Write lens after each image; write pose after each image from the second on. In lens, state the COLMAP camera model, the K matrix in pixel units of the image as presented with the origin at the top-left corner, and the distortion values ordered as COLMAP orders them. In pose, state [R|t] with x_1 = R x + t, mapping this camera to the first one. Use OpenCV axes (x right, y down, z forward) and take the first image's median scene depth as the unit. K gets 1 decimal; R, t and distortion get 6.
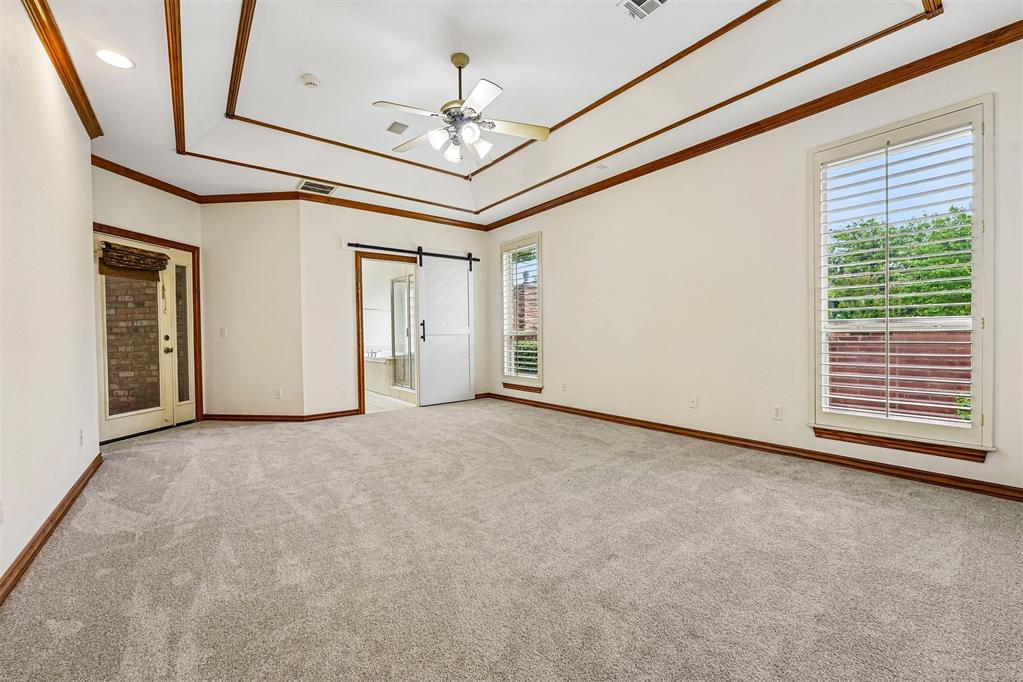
lens RADIAL K [[408.6, 0, 513.7], [0, 408.6, 341.0], [0, 0, 1]] dist [-0.001793, 0.000201]
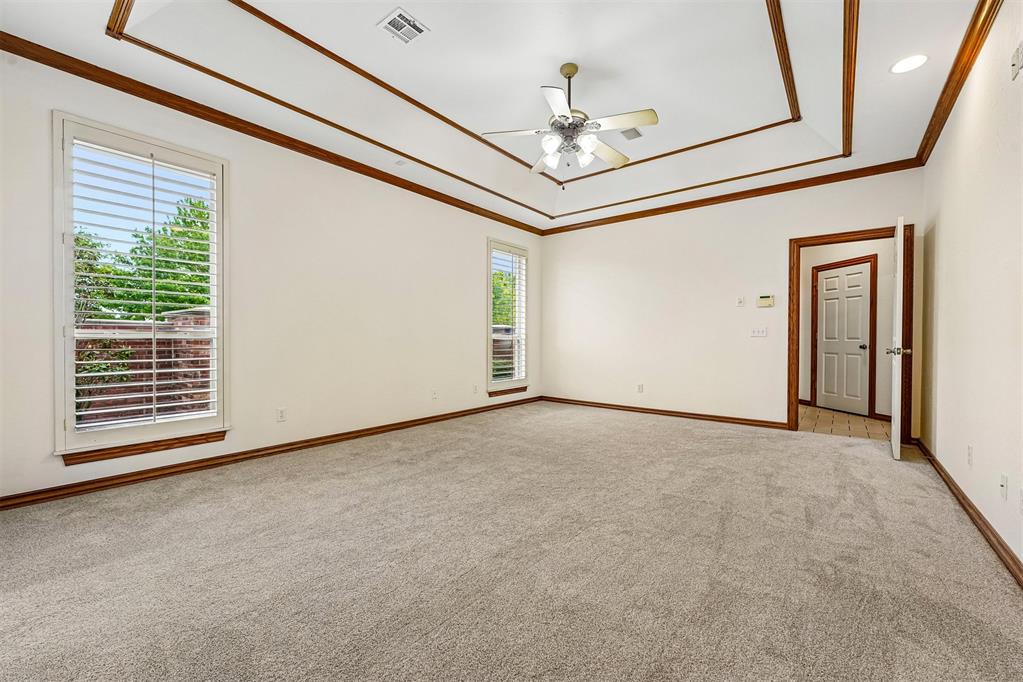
lens RADIAL K [[408.6, 0, 508.2], [0, 408.6, 339.3], [0, 0, 1]] dist [-0.001793, 0.000201]
pose [[-0.218170, 0.008519, 0.975874, -0.586961], [0.014292, 0.999883, -0.005533, -0.005332], [-0.975806, 0.012740, -0.218266, 0.742081]]
